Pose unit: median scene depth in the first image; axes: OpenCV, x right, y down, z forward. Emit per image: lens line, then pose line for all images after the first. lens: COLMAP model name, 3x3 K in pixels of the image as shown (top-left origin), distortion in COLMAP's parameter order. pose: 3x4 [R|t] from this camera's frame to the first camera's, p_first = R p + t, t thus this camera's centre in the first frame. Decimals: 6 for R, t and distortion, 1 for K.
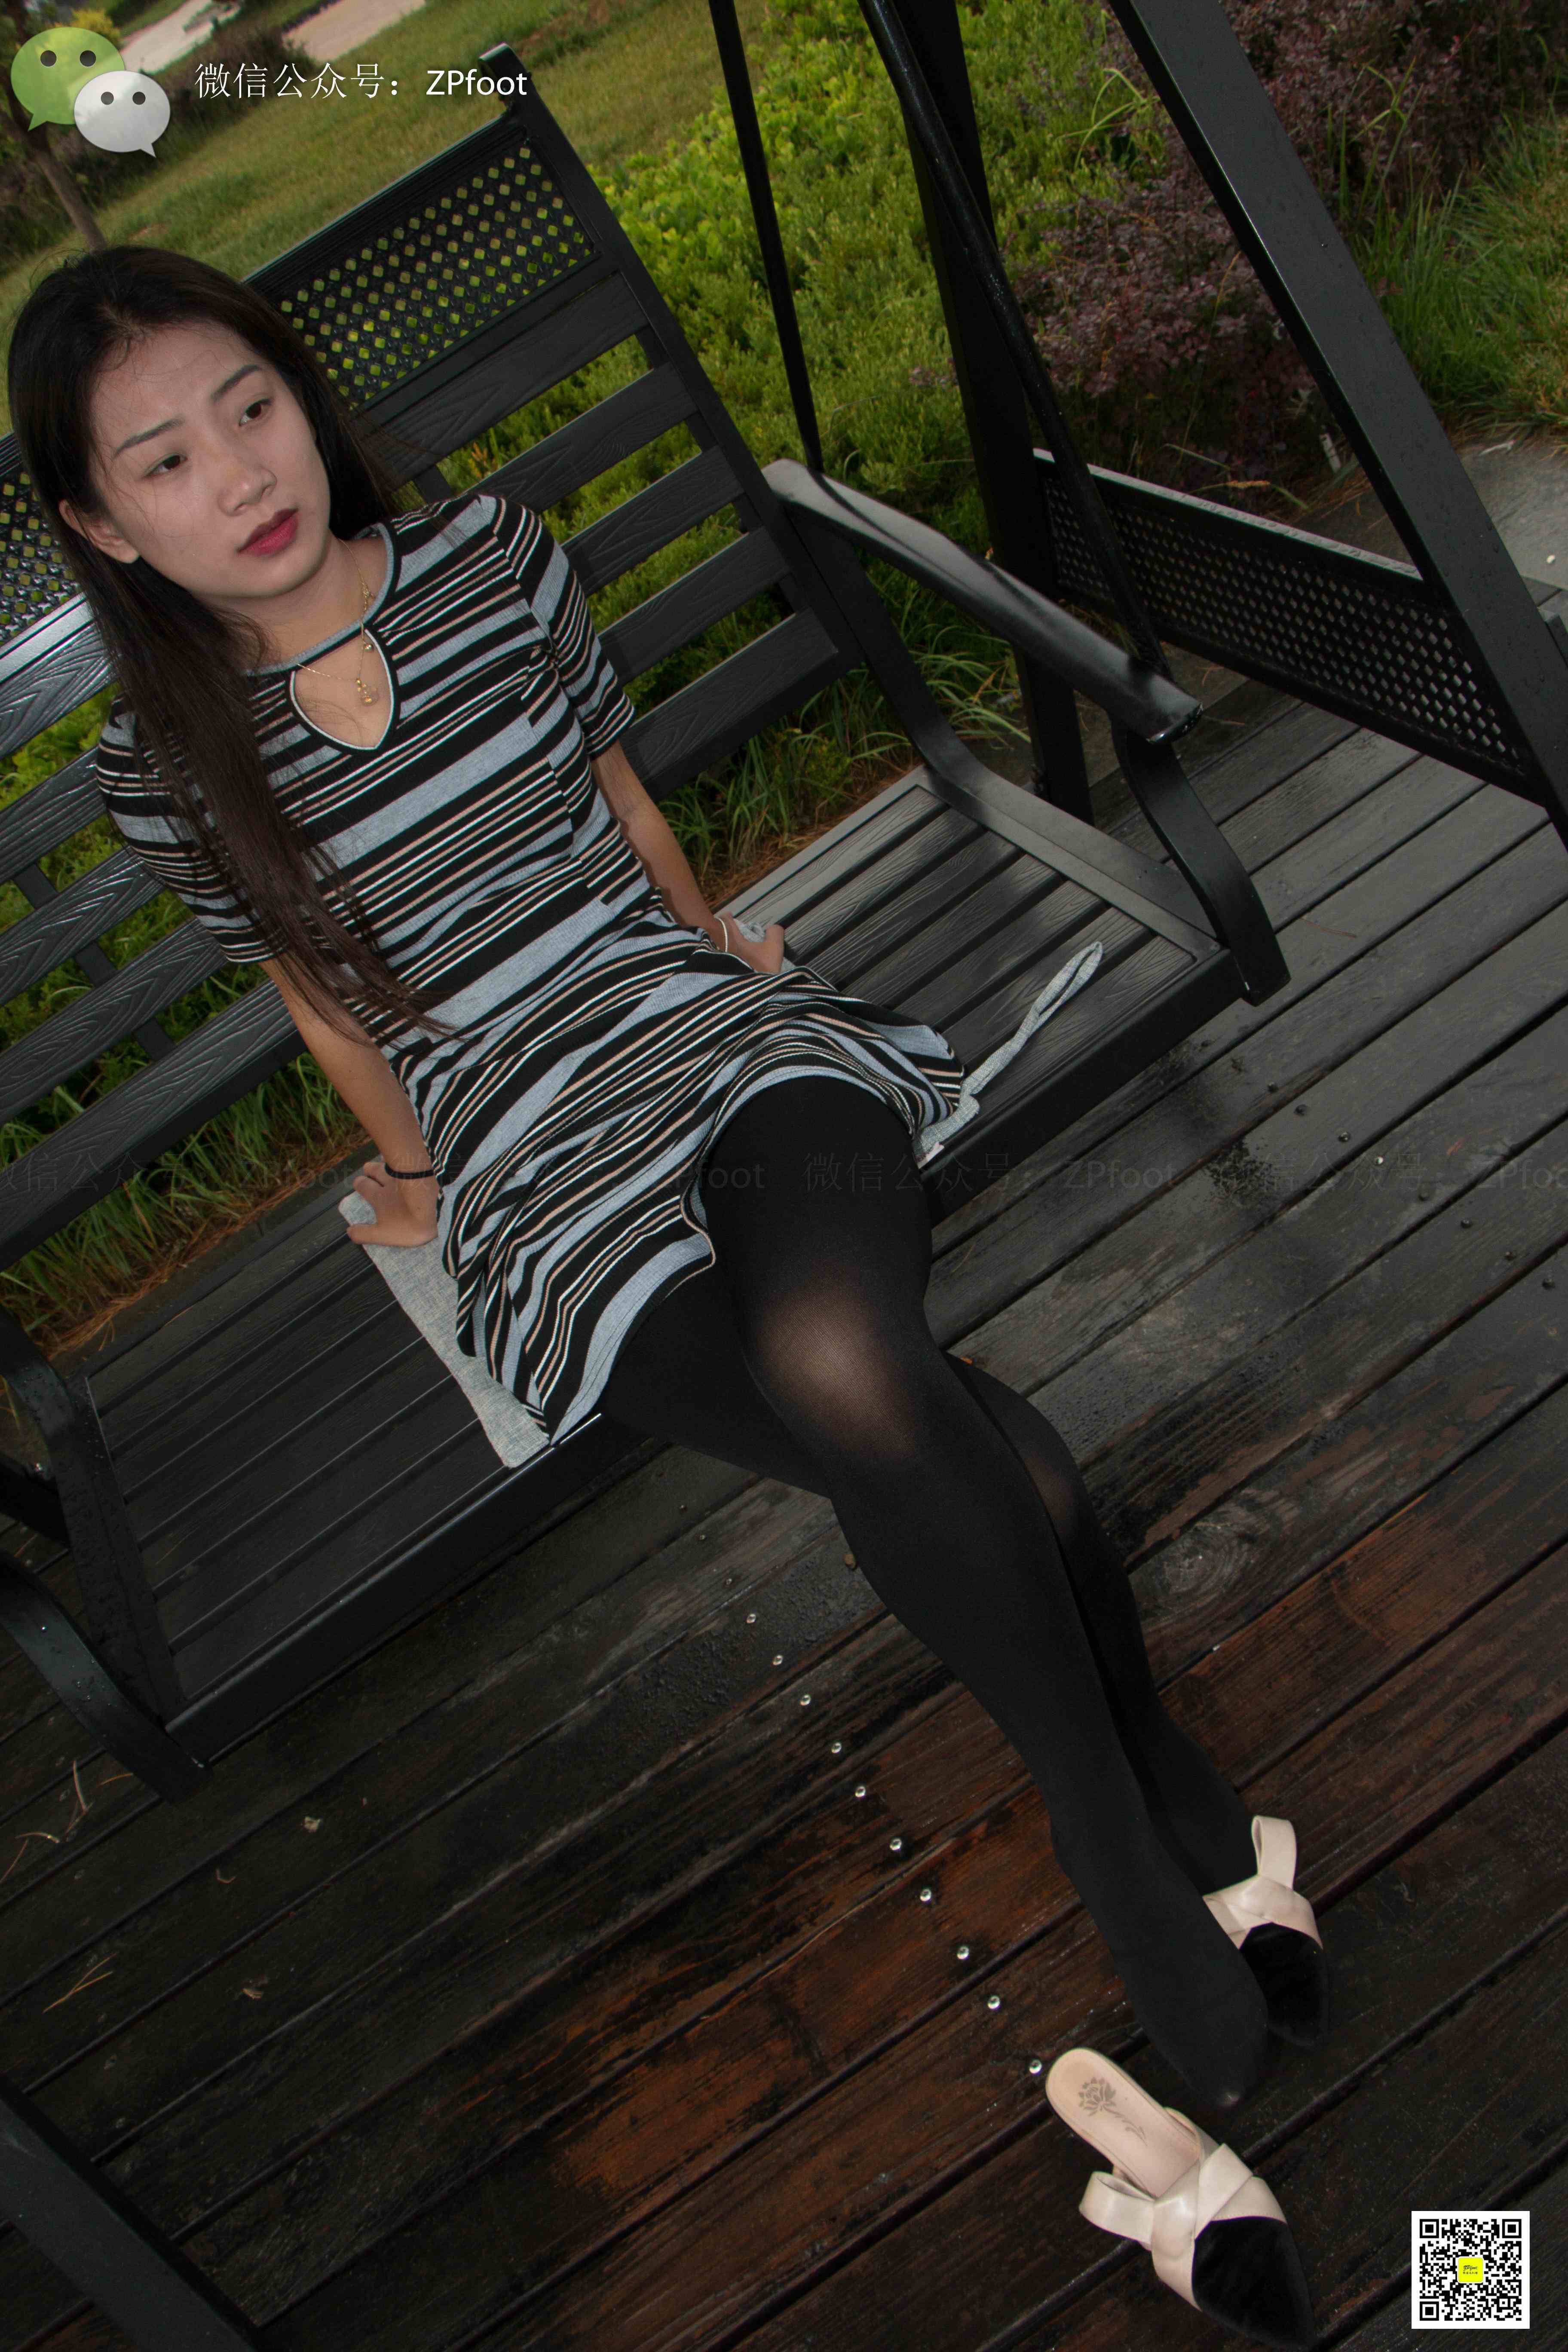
lens RADIAL K [[1988.7, 0, 777.2], [0, 1988.7, 1179.2], [0, 0, 1]] dist [-0.173522, 0.161266]
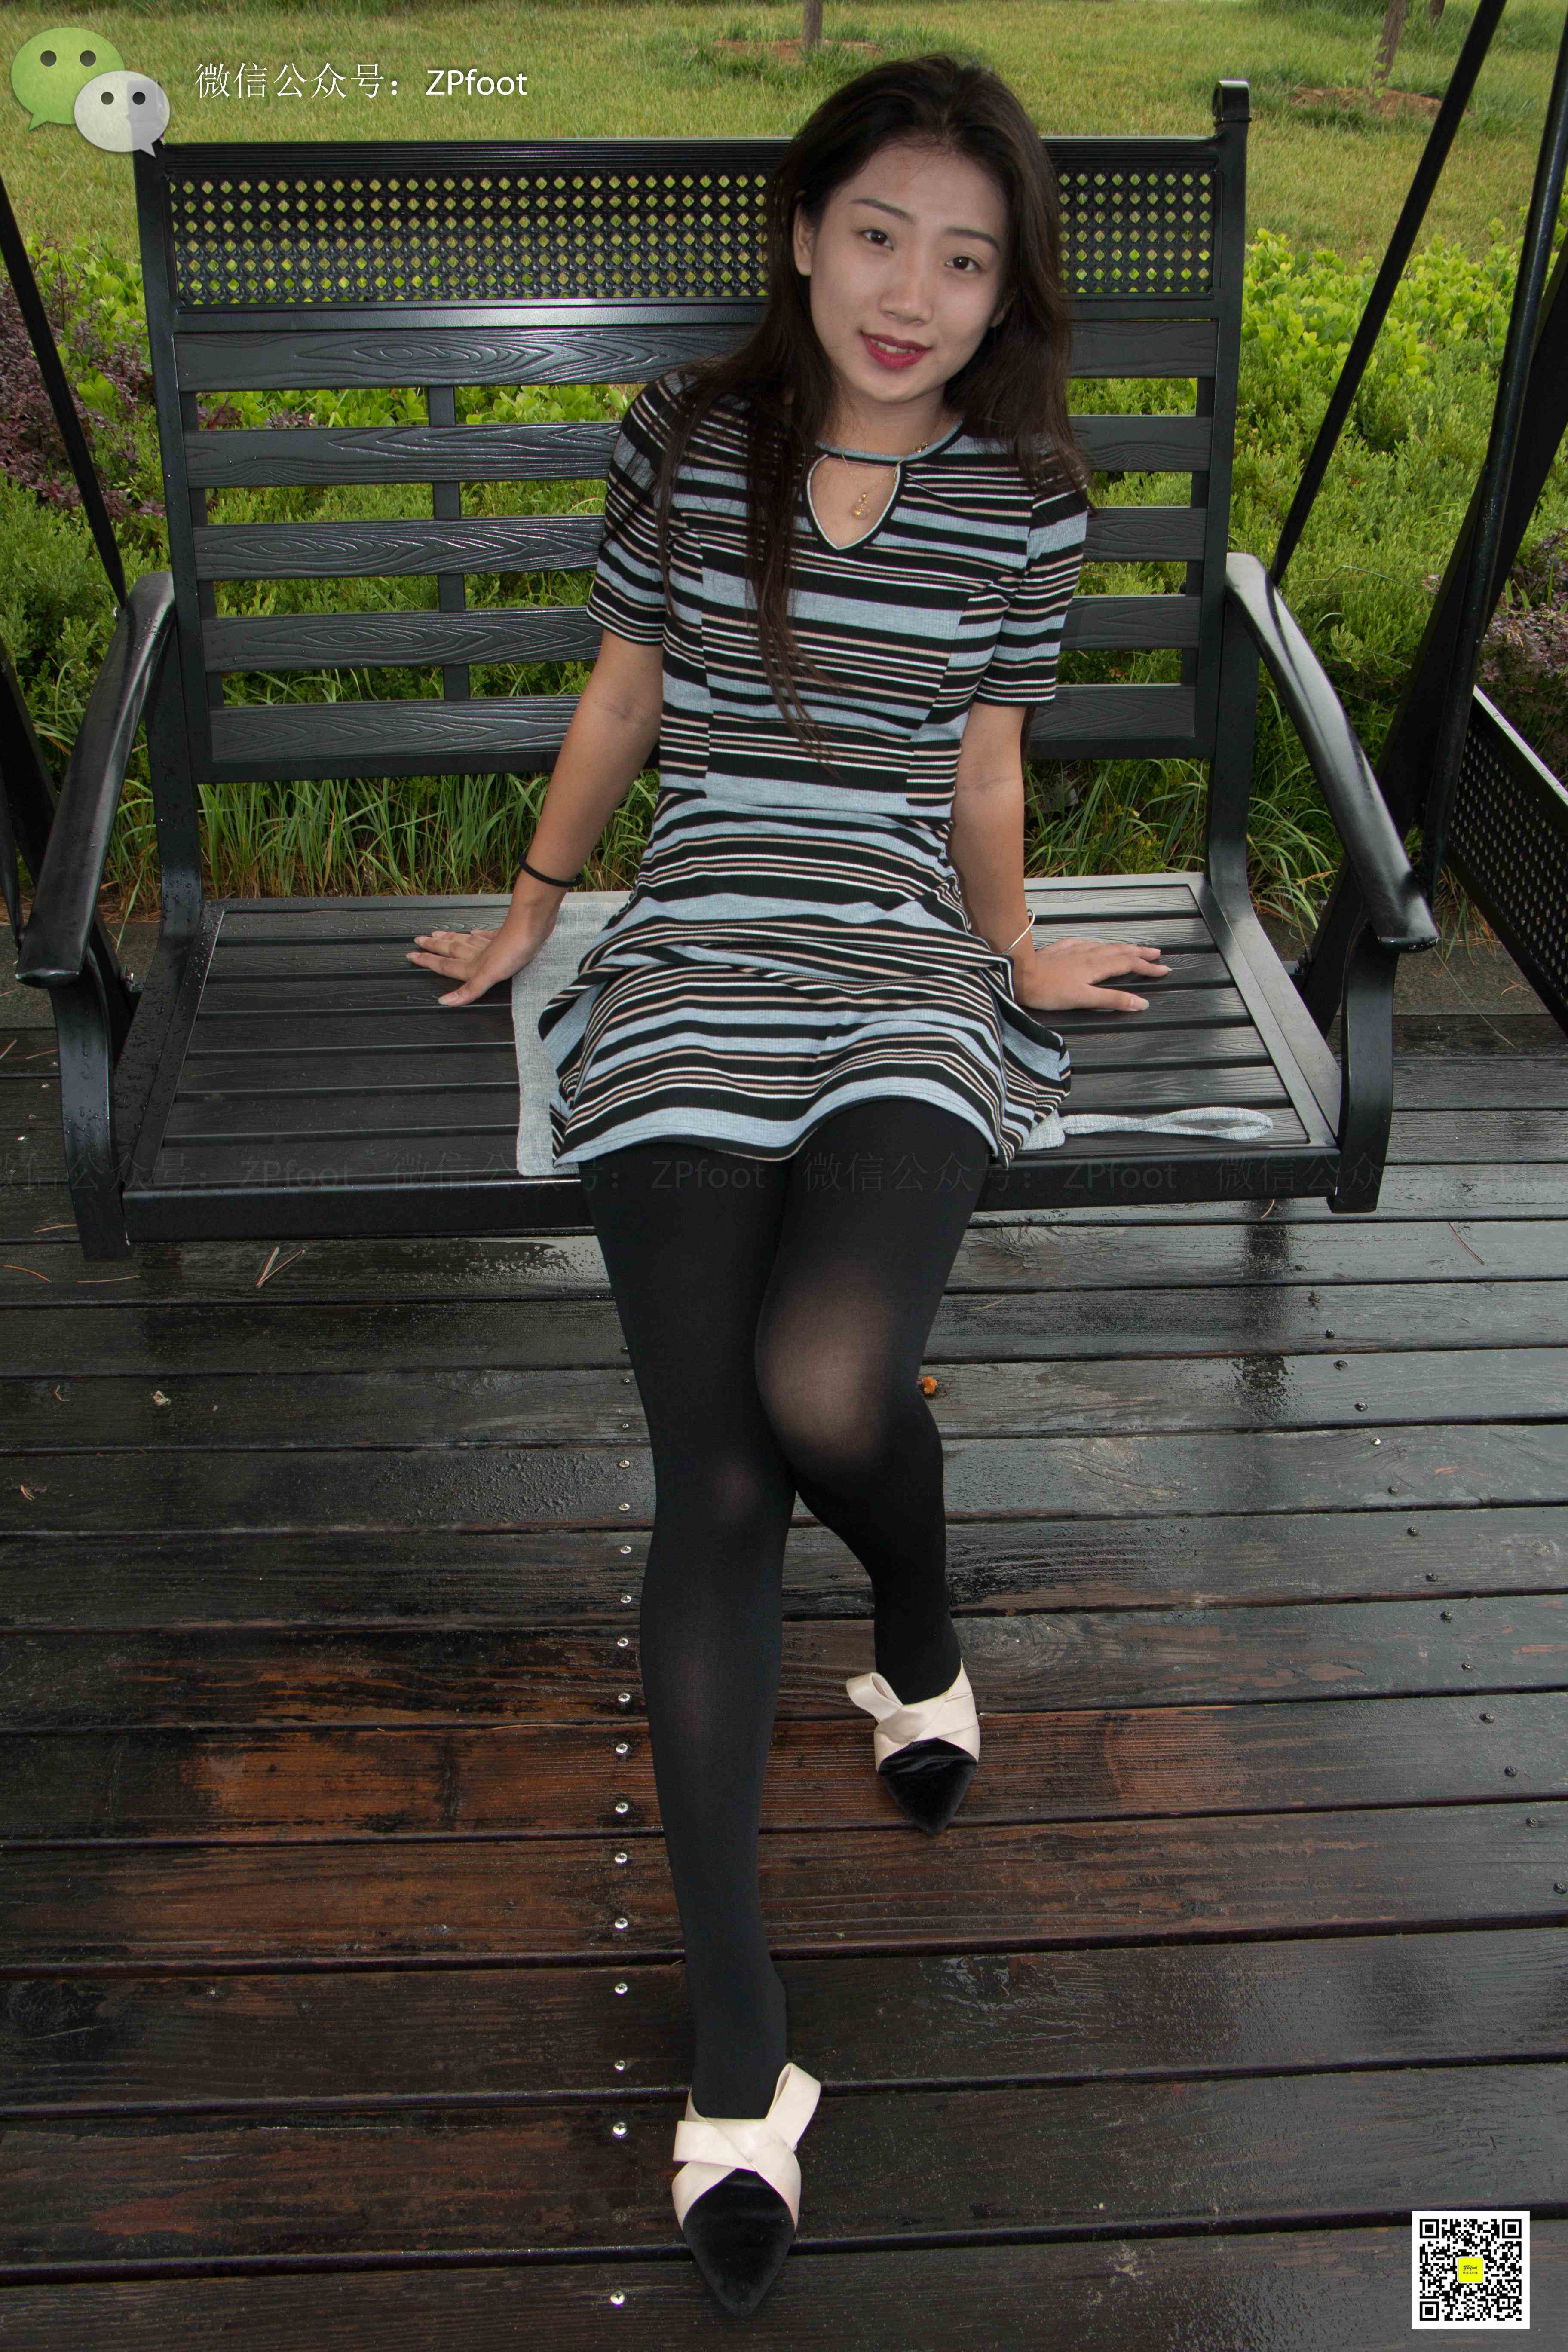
lens RADIAL K [[2135.8, 0, 784.7], [0, 2135.8, 1211.2], [0, 0, 1]] dist [-0.154771, 0.205802]
pose [[0.830531, 0.555275, -0.043439, 0.035075], [-0.555951, 0.831204, -0.004309, 0.076612], [0.033714, 0.027729, 0.999047, -0.133443]]
